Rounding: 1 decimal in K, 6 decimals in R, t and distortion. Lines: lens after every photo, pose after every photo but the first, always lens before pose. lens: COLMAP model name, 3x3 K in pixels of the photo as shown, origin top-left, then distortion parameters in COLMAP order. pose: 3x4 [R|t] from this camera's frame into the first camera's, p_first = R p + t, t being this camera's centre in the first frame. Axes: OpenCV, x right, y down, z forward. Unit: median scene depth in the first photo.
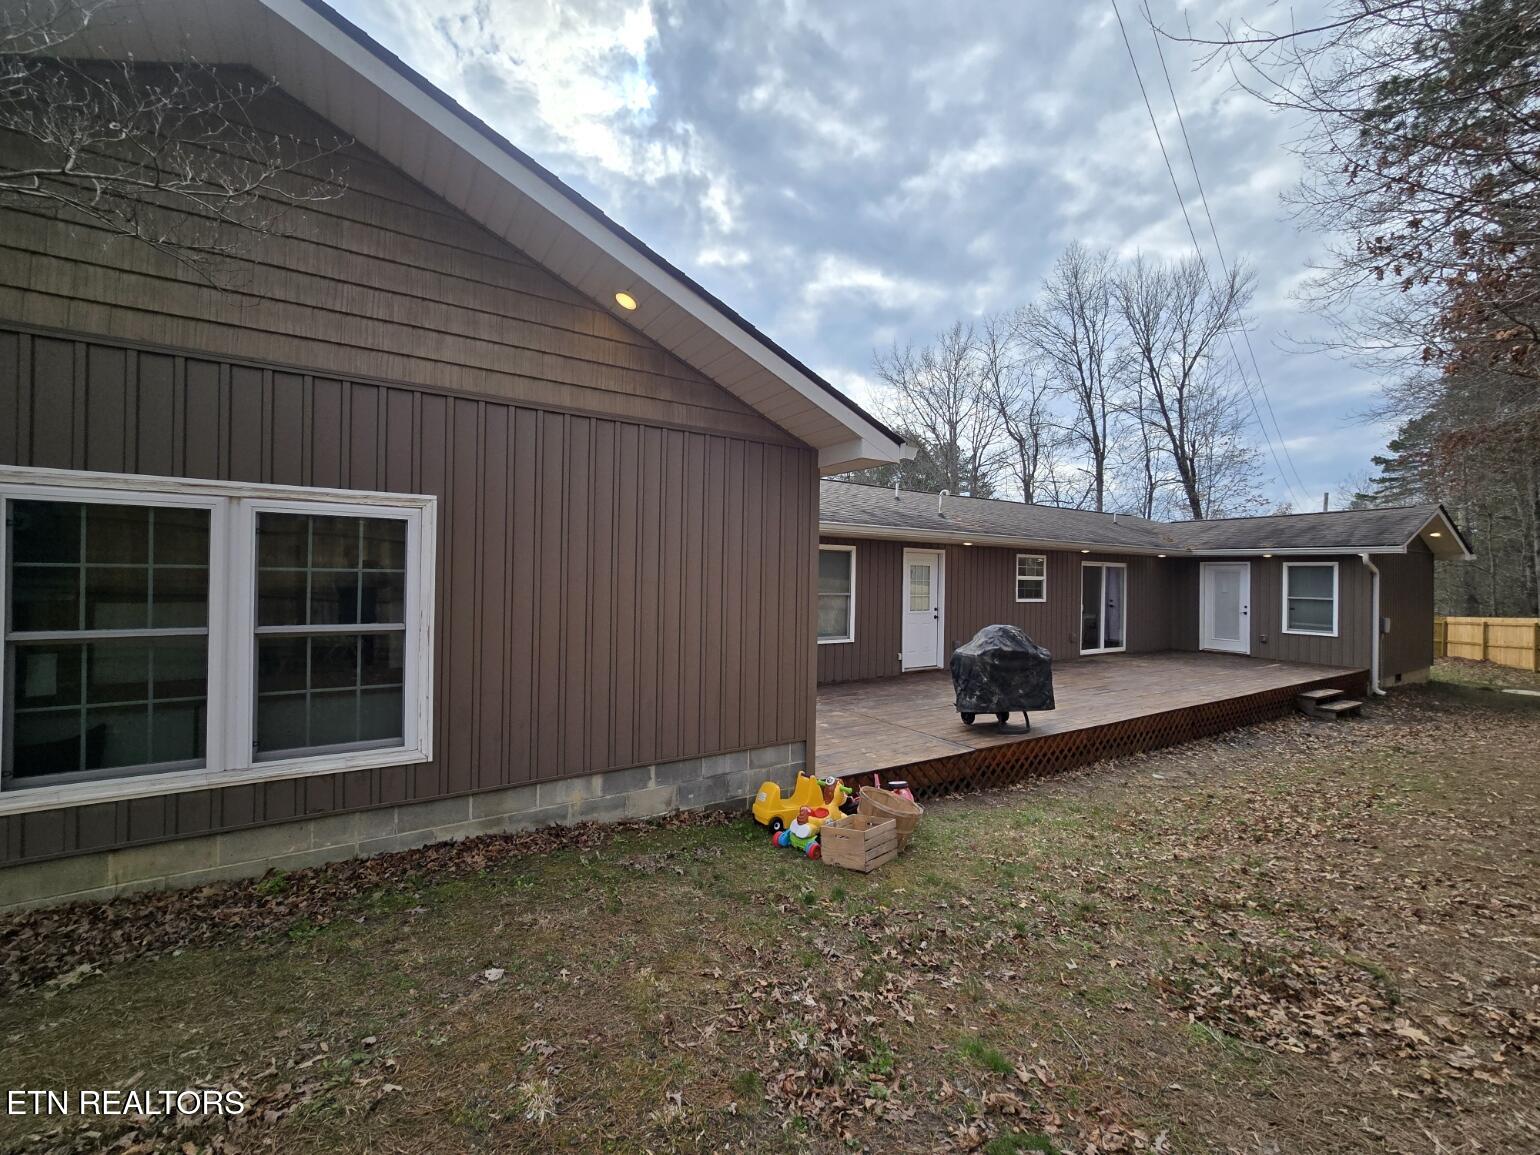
lens RADIAL K [[632.3, 0, 766.7], [0, 632.3, 569.1], [0, 0, 1]] dist [-0.005484, 0.002083]
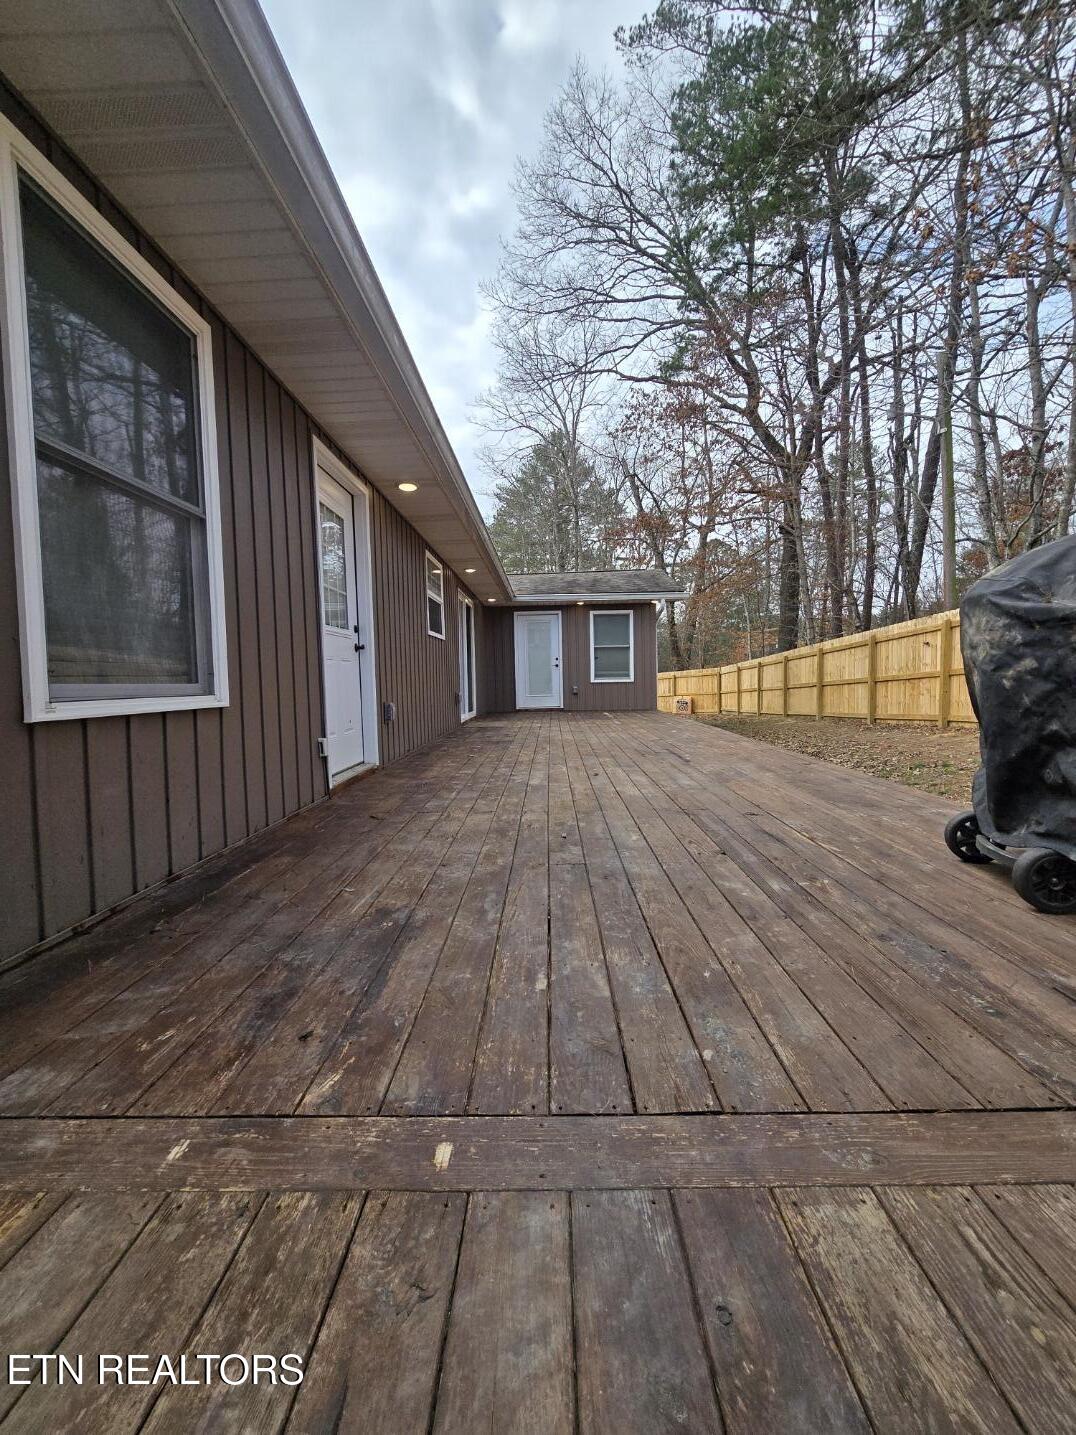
lens RADIAL K [[589.2, 0, 541.5], [0, 589.2, 712.5], [0, 0, 1]] dist [-0.005484, 0.002083]
pose [[0.545403, -0.075705, 0.834748, 0.004338], [0.022994, 0.996889, 0.075386, 0.108474], [-0.837858, -0.021922, 0.545447, 0.797769]]
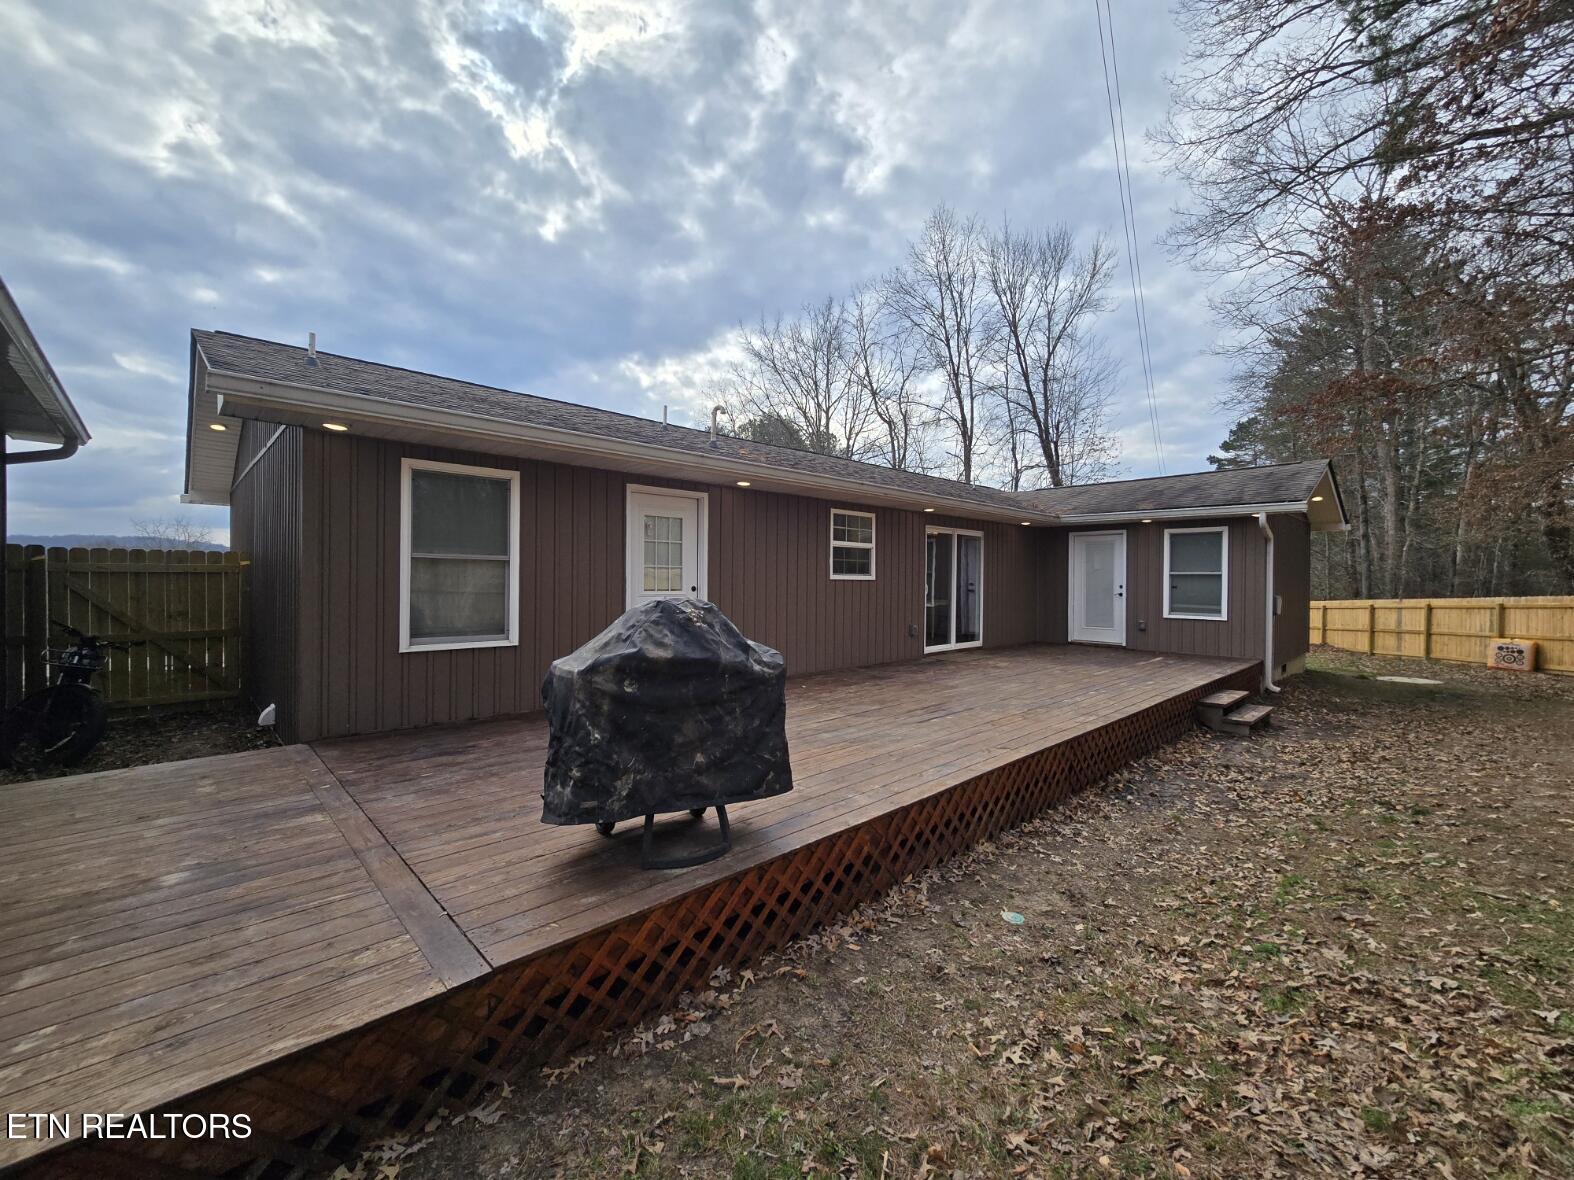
lens RADIAL K [[646.2, 0, 782.0], [0, 646.2, 582.0], [0, 0, 1]] dist [-0.005484, 0.002083]
pose [[0.980969, -0.010139, 0.193901, 0.267418], [0.006538, 0.999794, 0.019201, 0.052921], [-0.194055, -0.017568, 0.980833, 0.419424]]
